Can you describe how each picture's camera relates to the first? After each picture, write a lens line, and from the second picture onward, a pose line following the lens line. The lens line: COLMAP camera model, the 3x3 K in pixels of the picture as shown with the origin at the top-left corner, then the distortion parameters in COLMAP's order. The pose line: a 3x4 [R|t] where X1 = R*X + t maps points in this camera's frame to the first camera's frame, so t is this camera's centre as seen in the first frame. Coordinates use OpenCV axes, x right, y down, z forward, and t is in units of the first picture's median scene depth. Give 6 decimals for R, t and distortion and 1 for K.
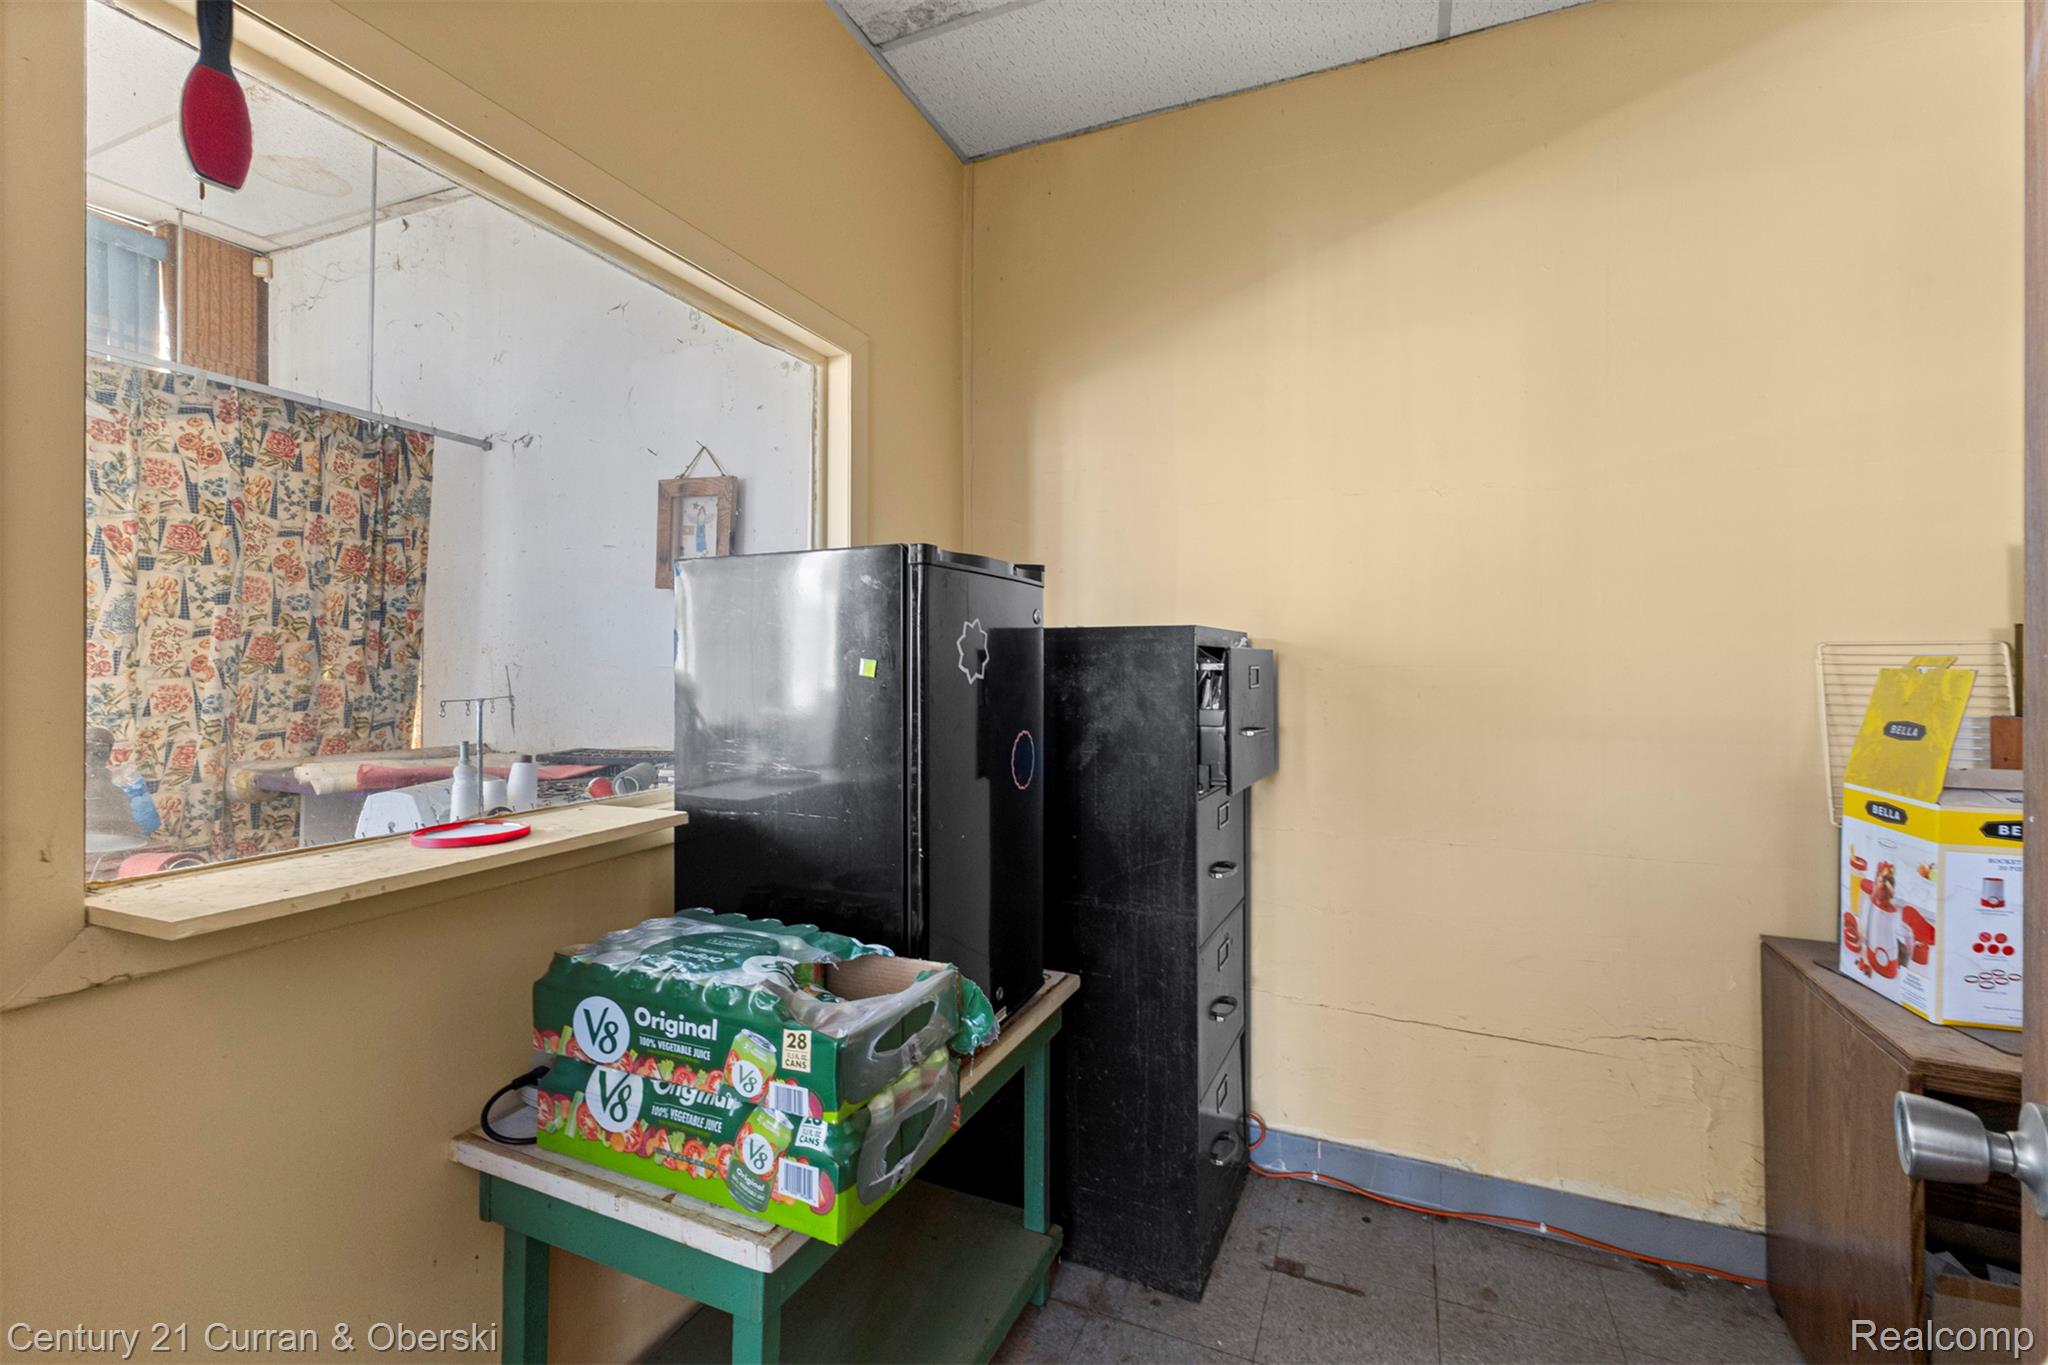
lens RADIAL K [[888.3, 0, 1029.6], [0, 888.3, 674.7], [0, 0, 1]] dist [0.002672, 0.000176]
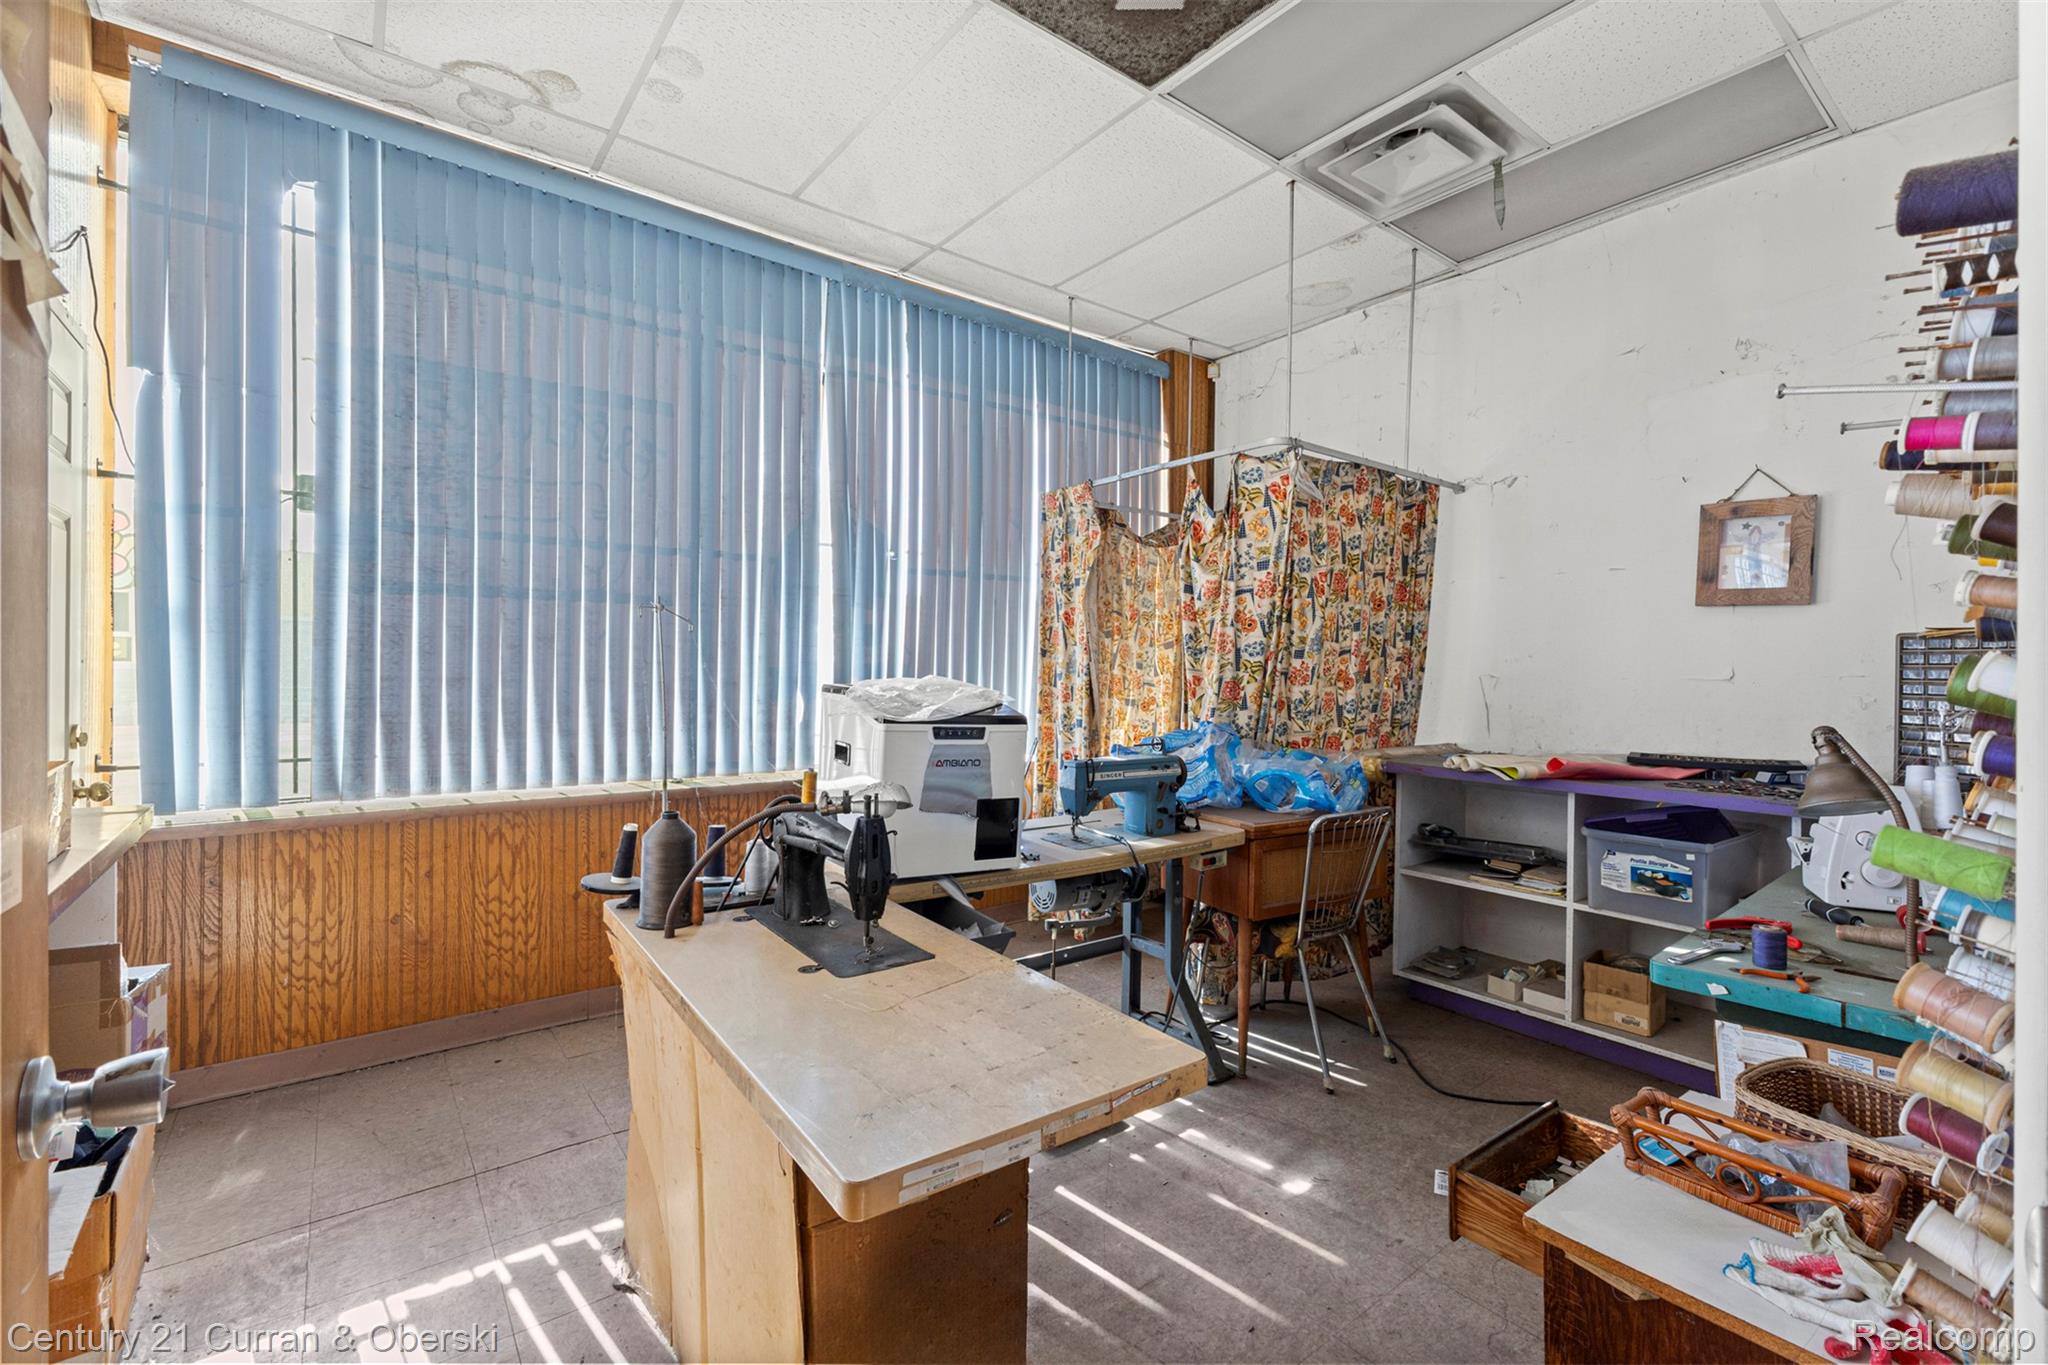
lens RADIAL K [[888.3, 0, 1018.7], [0, 888.3, 683.1], [0, 0, 1]] dist [0.002672, 0.000176]
pose [[0.870963, 0.002968, -0.491339, -0.612264], [-0.003280, 0.999995, 0.000227, -0.000119], [0.491337, 0.001414, 0.870968, -0.350844]]
